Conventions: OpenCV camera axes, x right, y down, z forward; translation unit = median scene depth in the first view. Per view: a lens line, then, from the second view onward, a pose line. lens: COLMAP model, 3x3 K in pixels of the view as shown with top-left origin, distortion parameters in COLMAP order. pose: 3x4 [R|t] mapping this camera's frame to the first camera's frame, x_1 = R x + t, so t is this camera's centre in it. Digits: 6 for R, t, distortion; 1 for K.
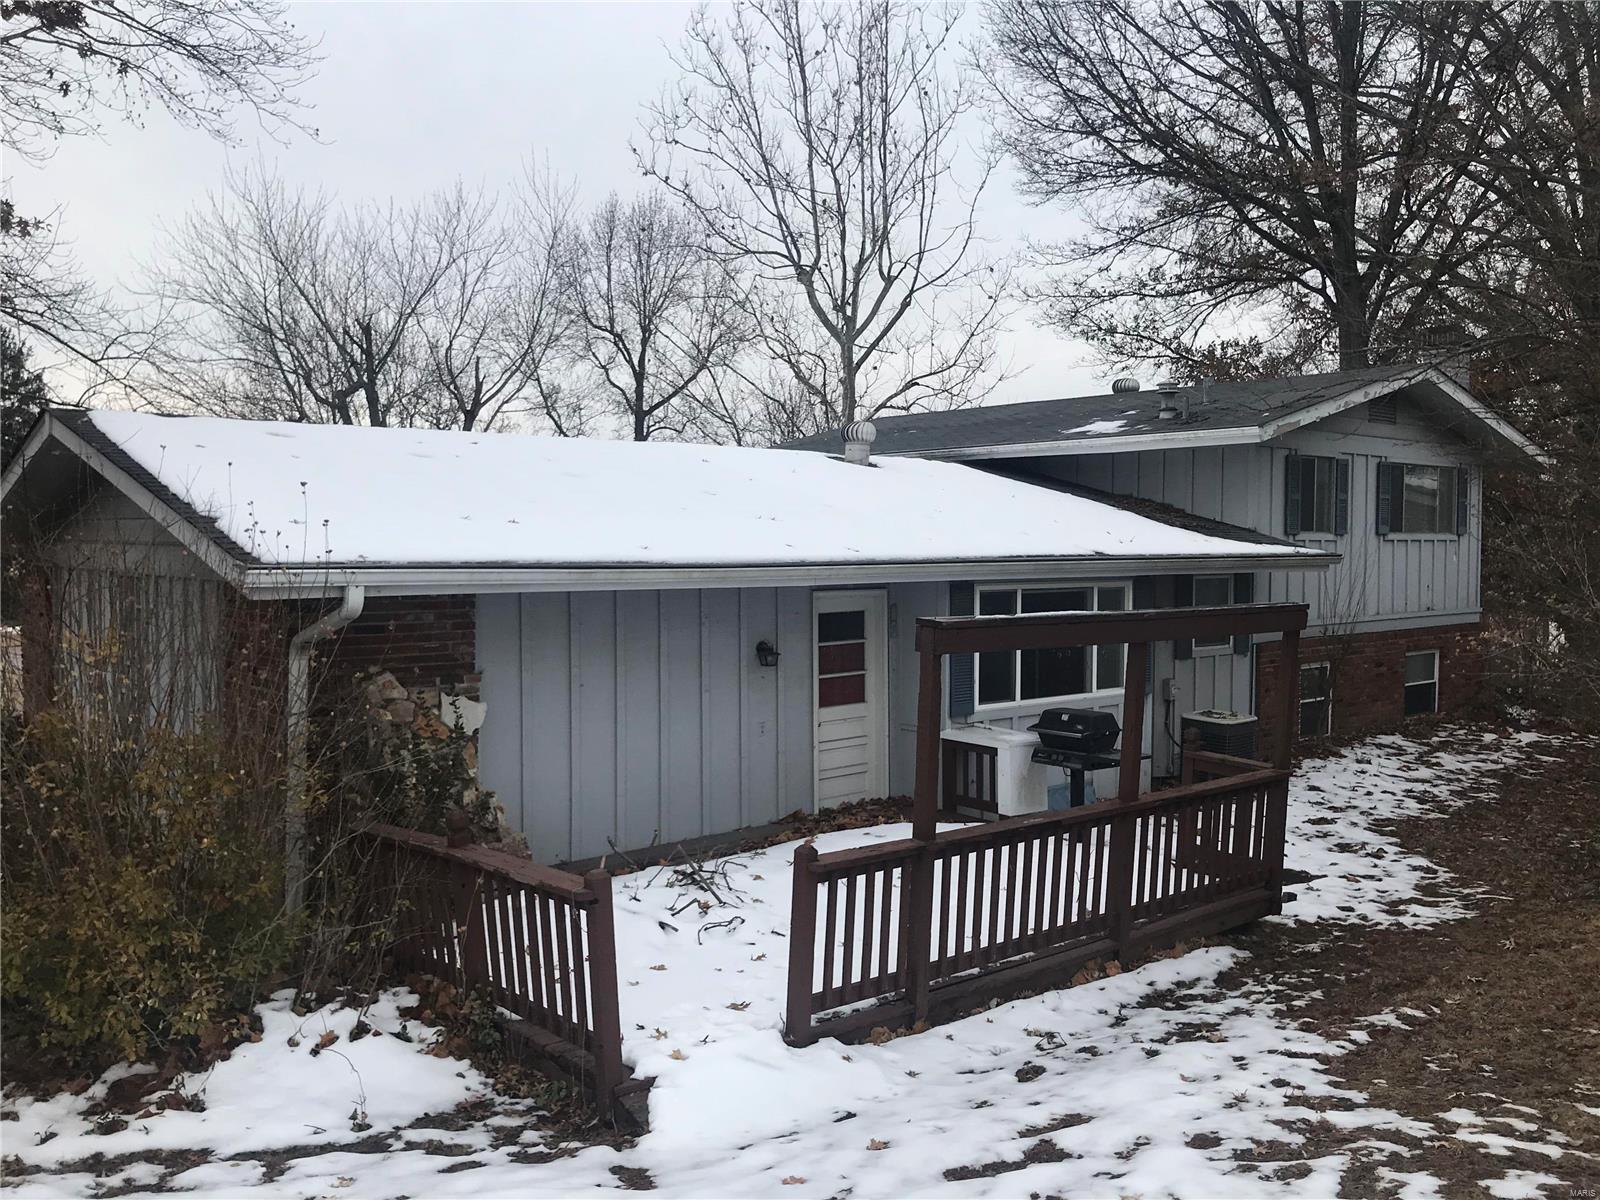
lens RADIAL K [[1320.2, 0, 800.0], [0, 1320.2, 600.0], [0, 0, 1]] dist [-0.068727, 0.241609]
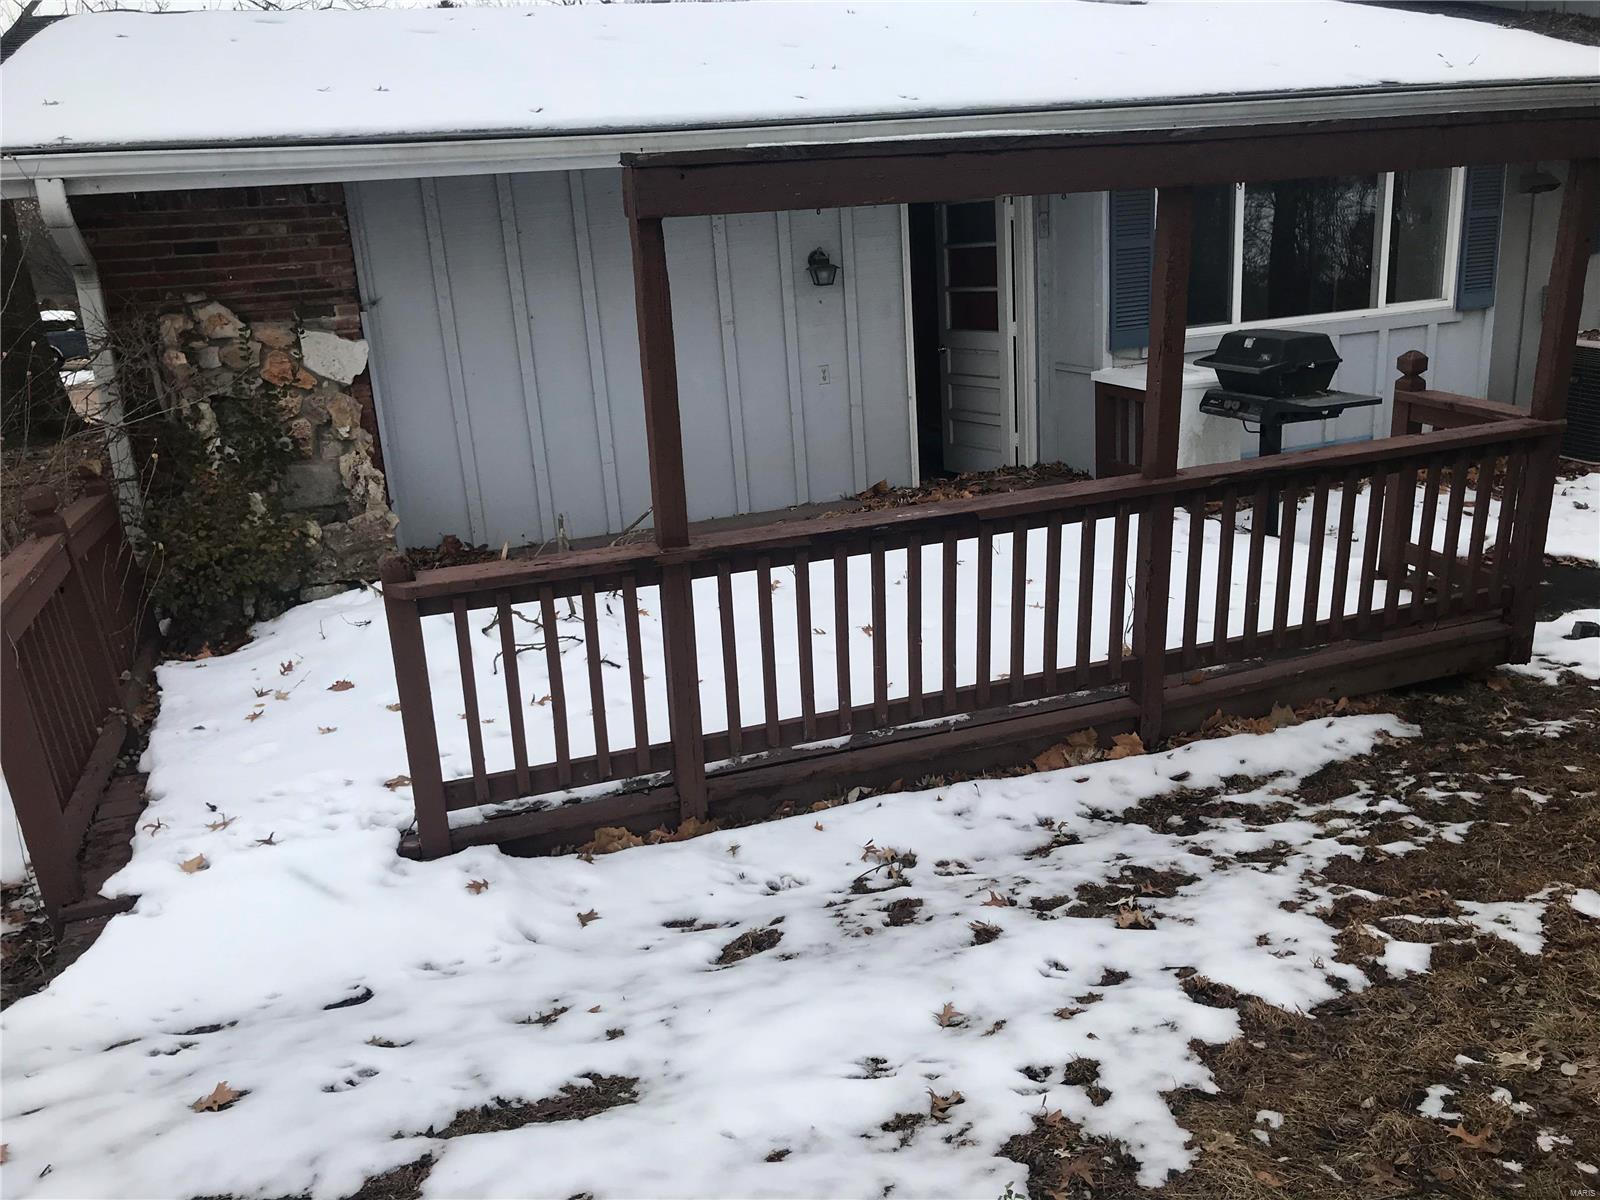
lens RADIAL K [[1271.1, 0, 800.0], [0, 1271.1, 600.0], [0, 0, 1]] dist [0.053401, -0.041829]
pose [[0.931163, 0.043405, -0.362010, 0.328289], [0.052692, 0.966445, 0.251410, 0.058153], [0.360775, -0.253178, 0.897631, 0.447056]]
